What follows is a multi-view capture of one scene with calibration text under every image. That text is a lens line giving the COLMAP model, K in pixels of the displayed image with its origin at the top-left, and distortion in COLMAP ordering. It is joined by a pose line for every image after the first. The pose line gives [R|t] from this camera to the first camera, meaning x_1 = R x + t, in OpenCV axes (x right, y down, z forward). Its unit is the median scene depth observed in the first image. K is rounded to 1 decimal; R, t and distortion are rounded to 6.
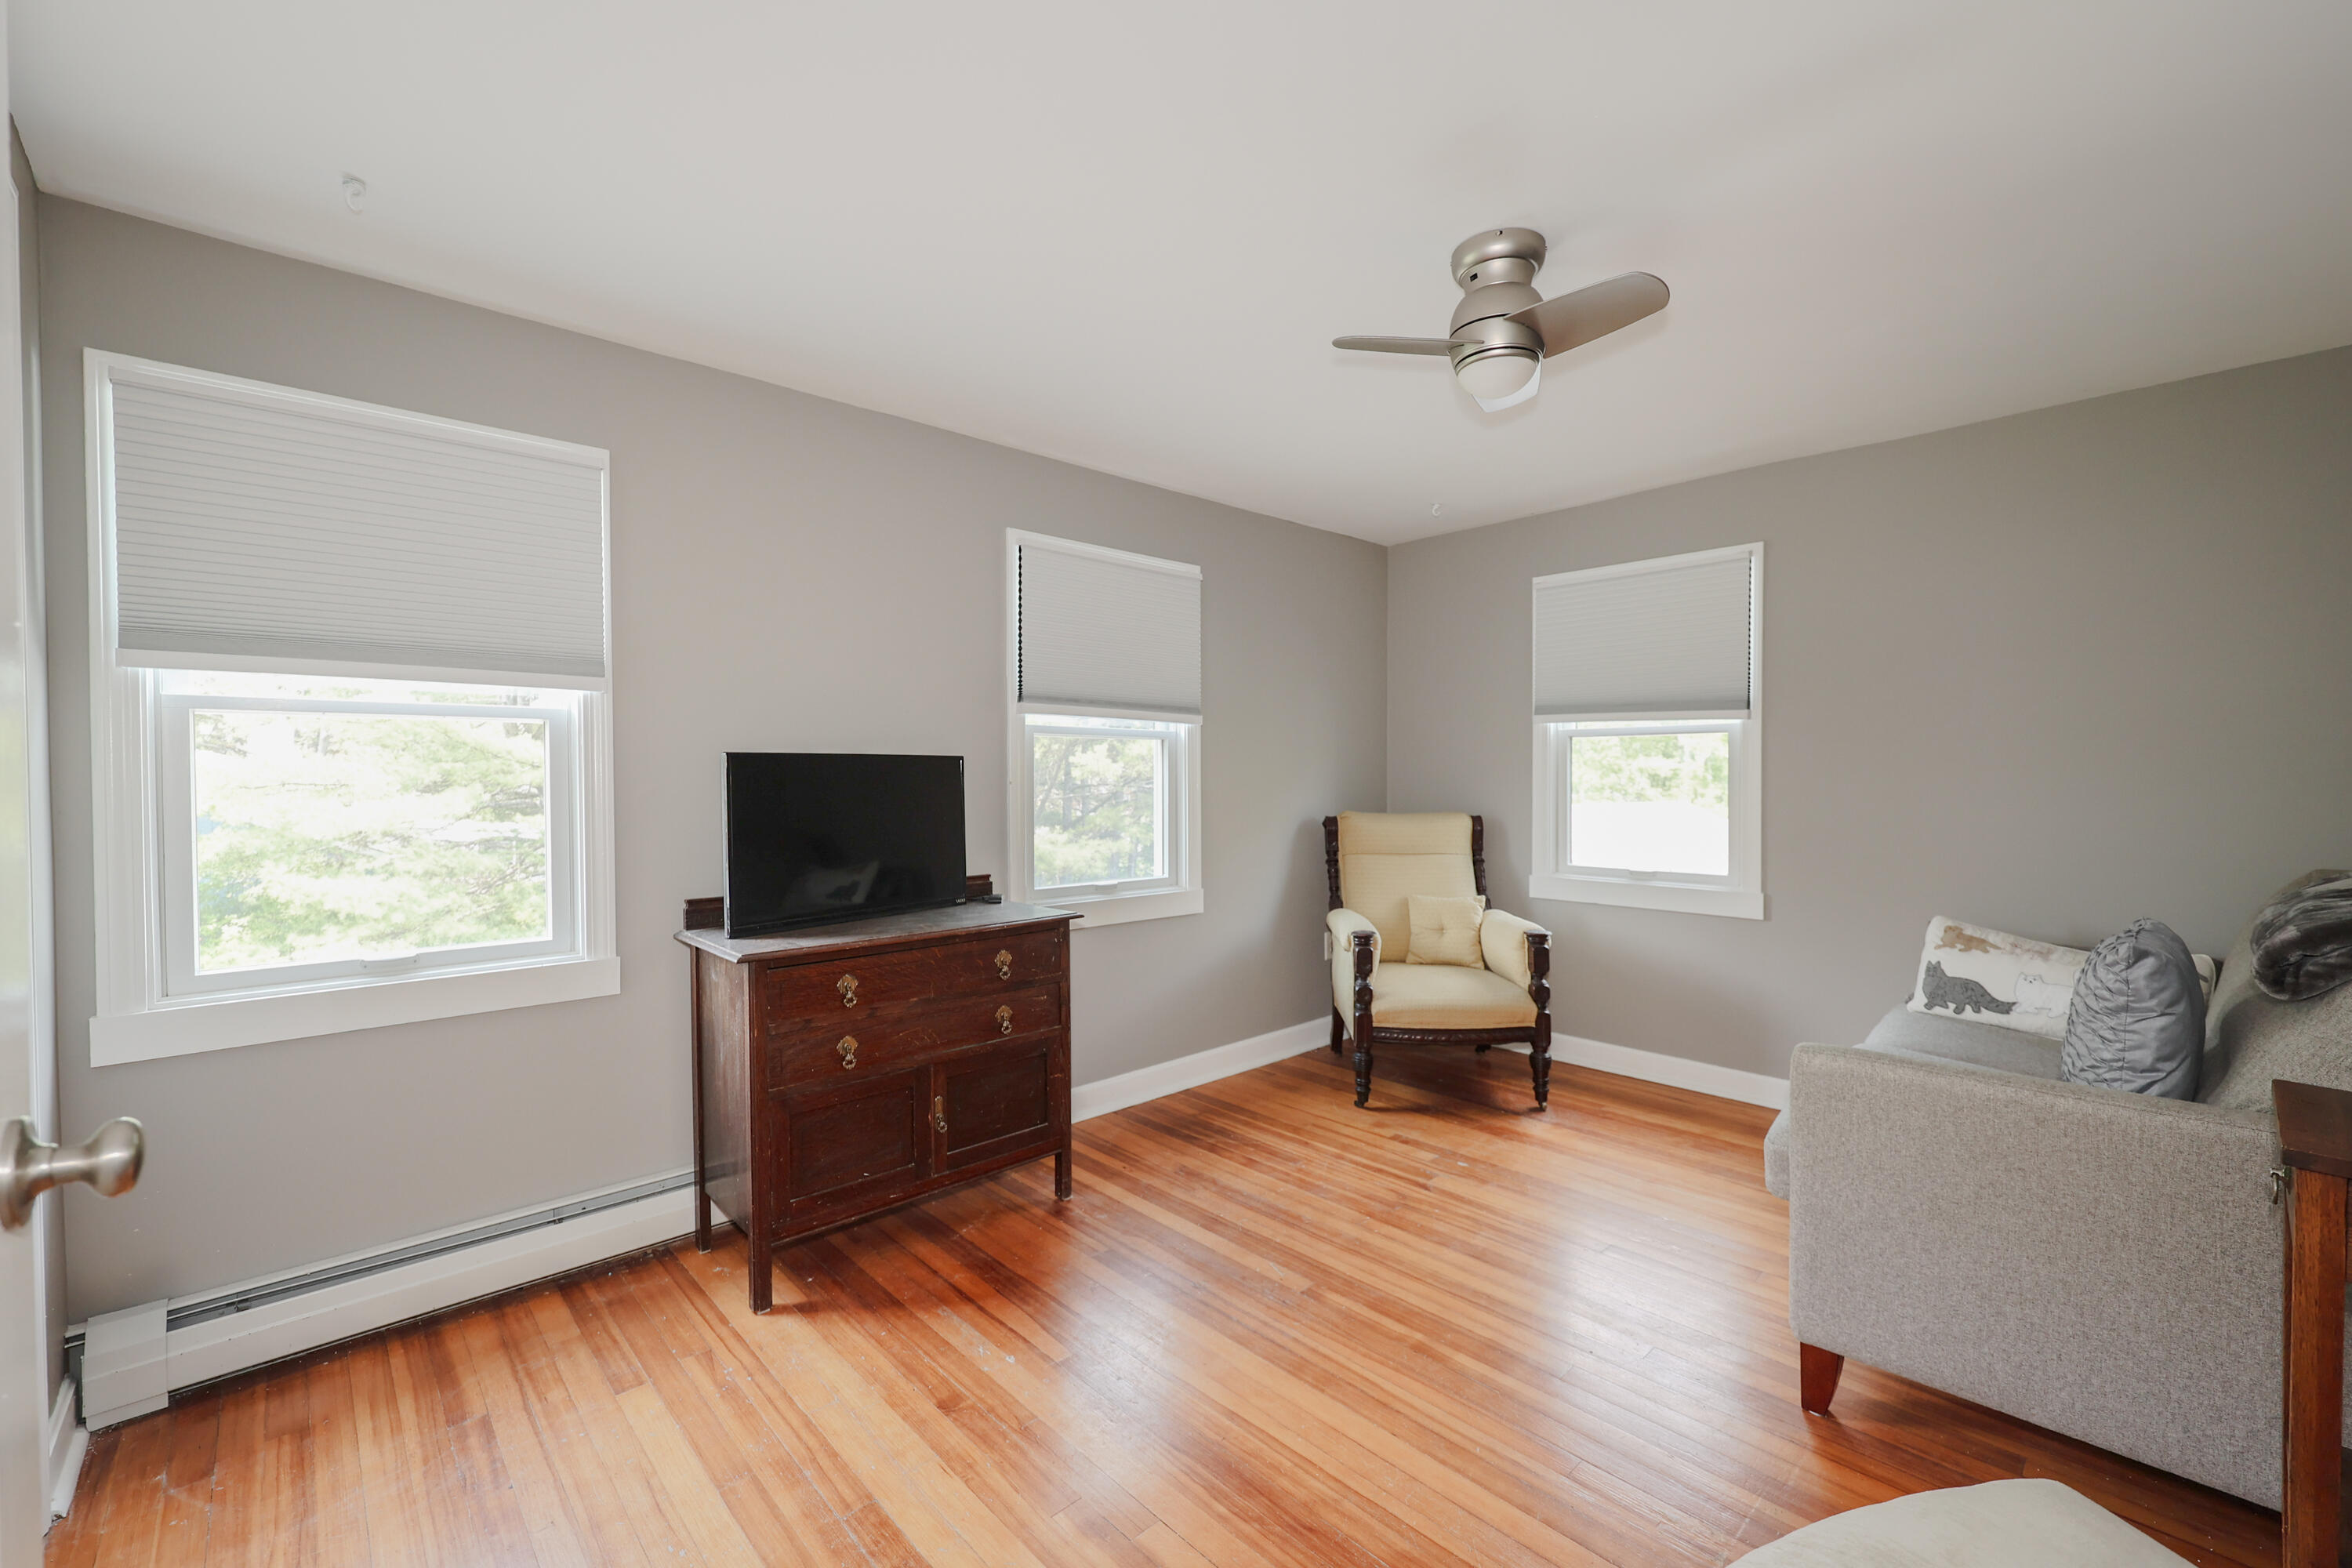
lens RADIAL K [[1004.4, 0, 1167.0], [0, 1004.4, 787.6], [0, 0, 1]] dist [-0.006578, 0.001617]
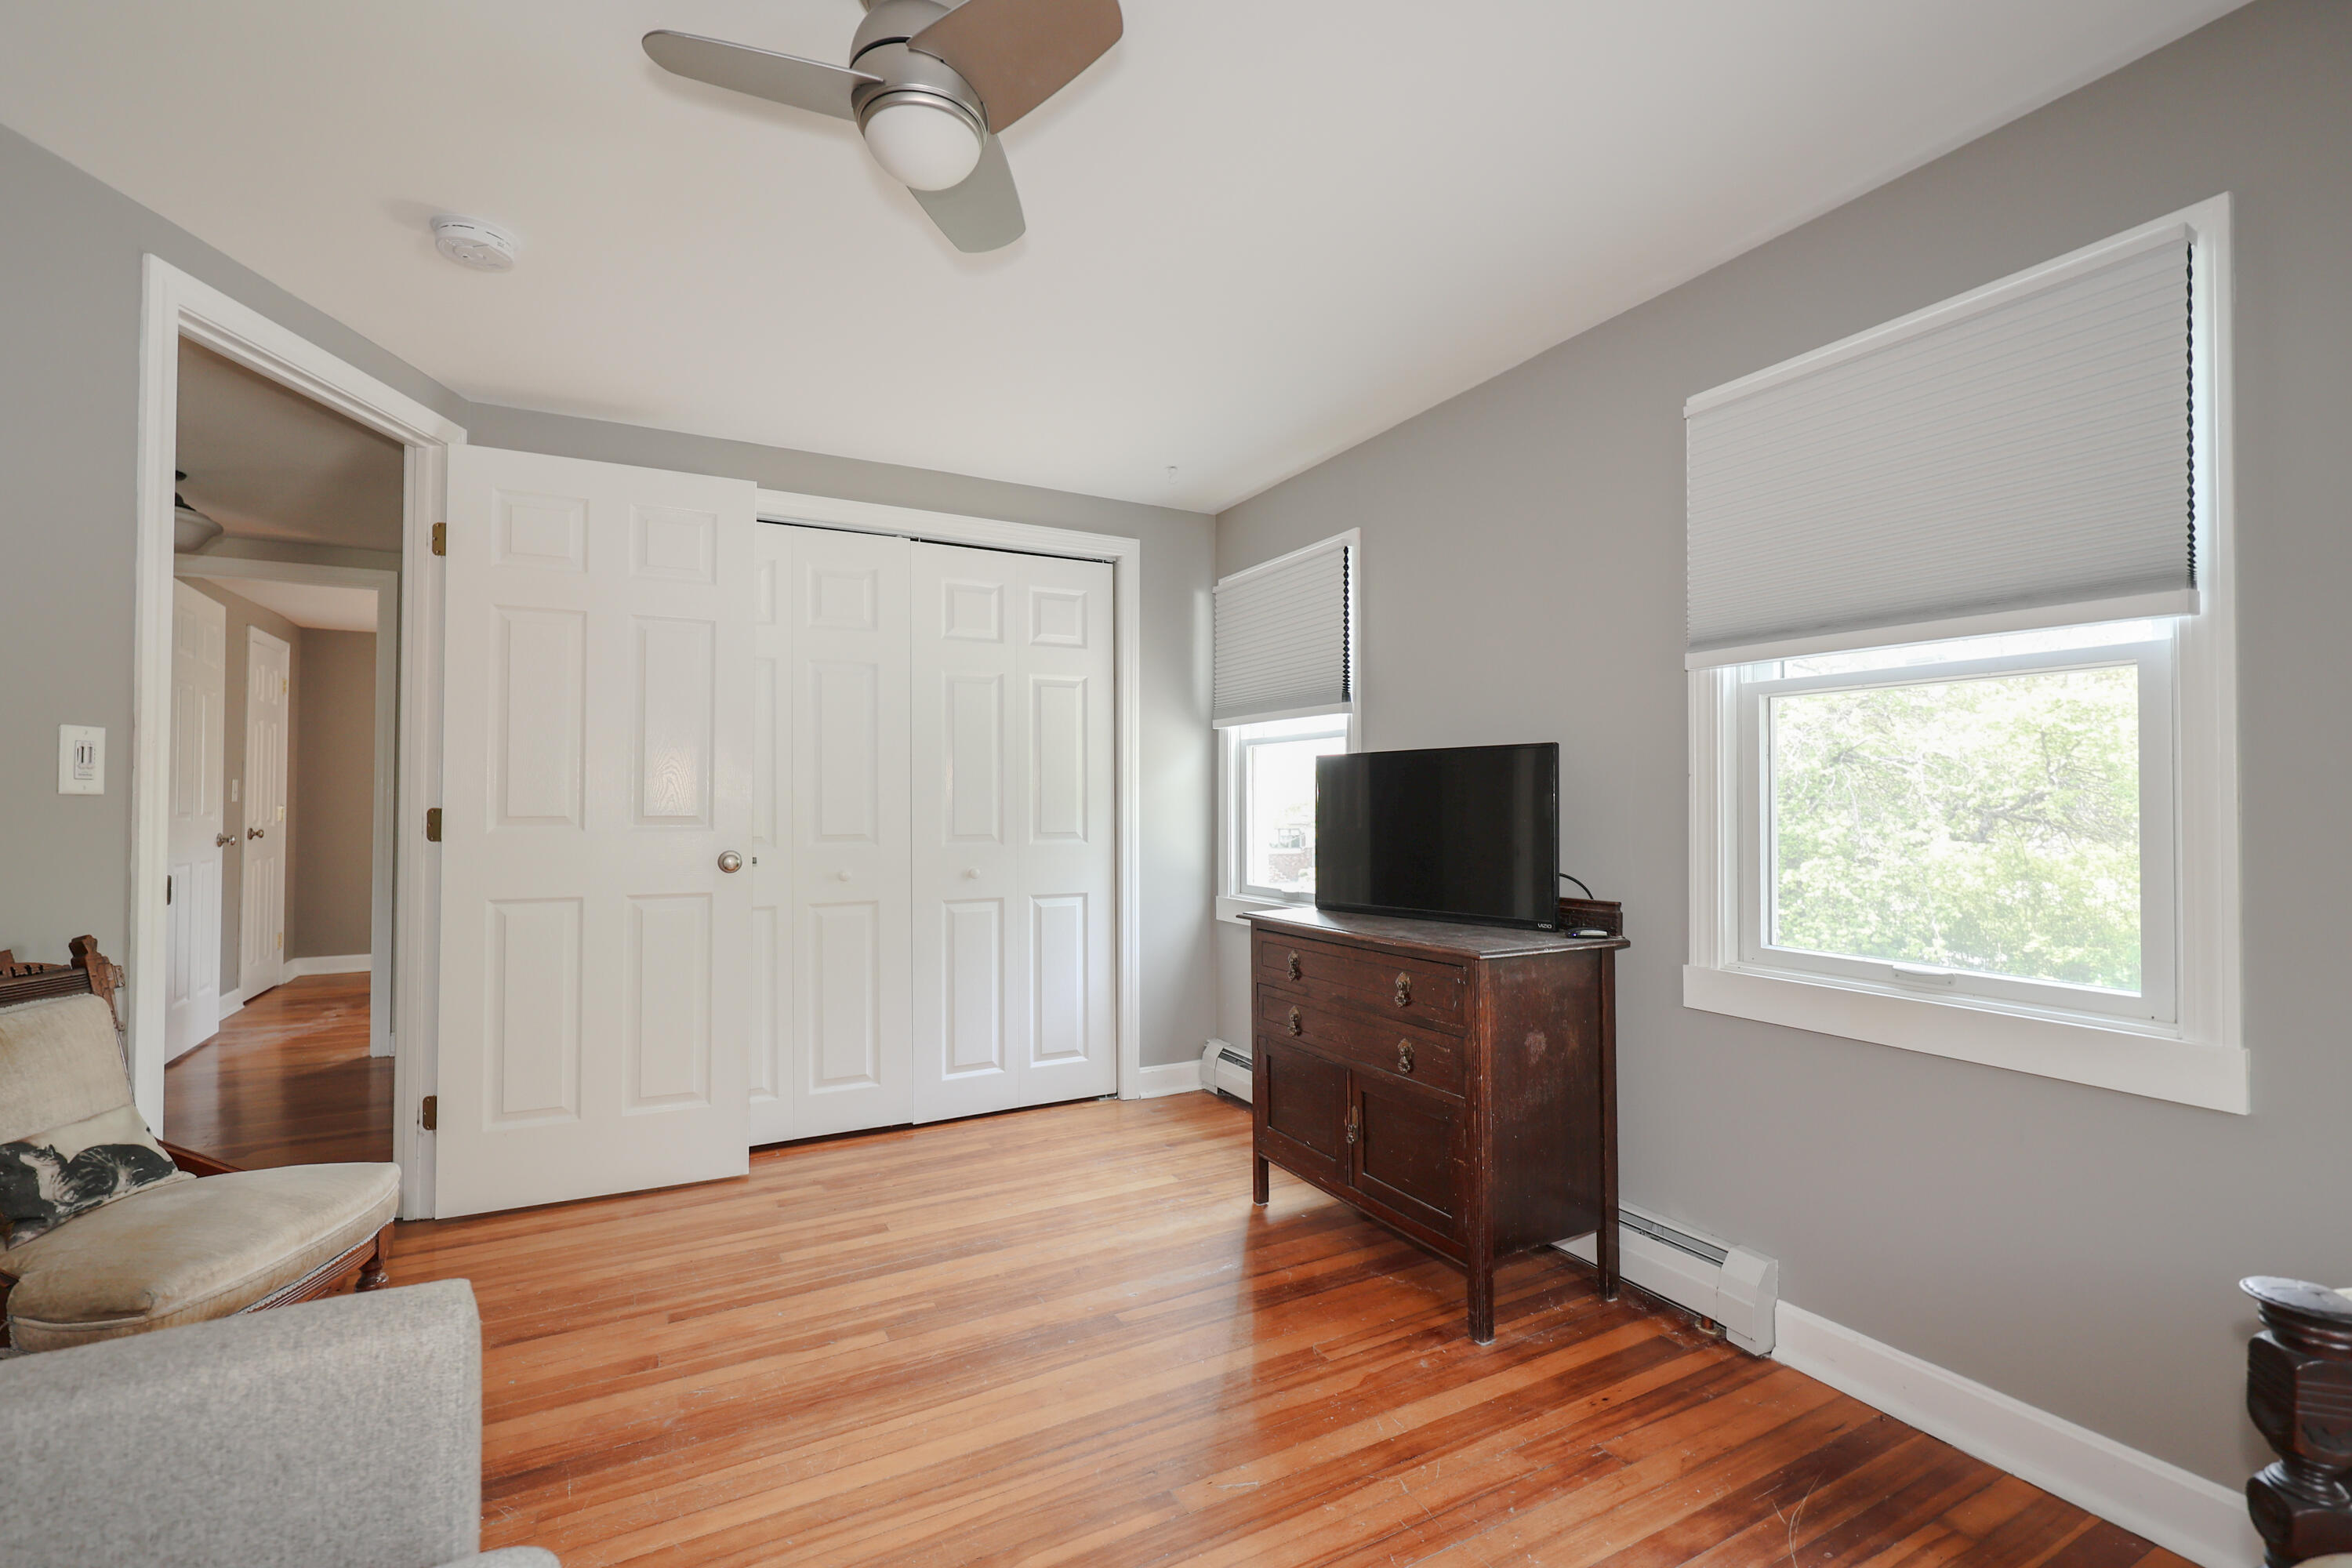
lens RADIAL K [[1004.4, 0, 1162.9], [0, 1004.4, 794.0], [0, 0, 1]] dist [-0.006578, 0.001617]
pose [[-0.257844, -0.007825, -0.966155, 0.524397], [-0.009002, 0.999943, -0.005696, 0.013448], [0.966145, 0.007229, -0.257900, 0.755871]]
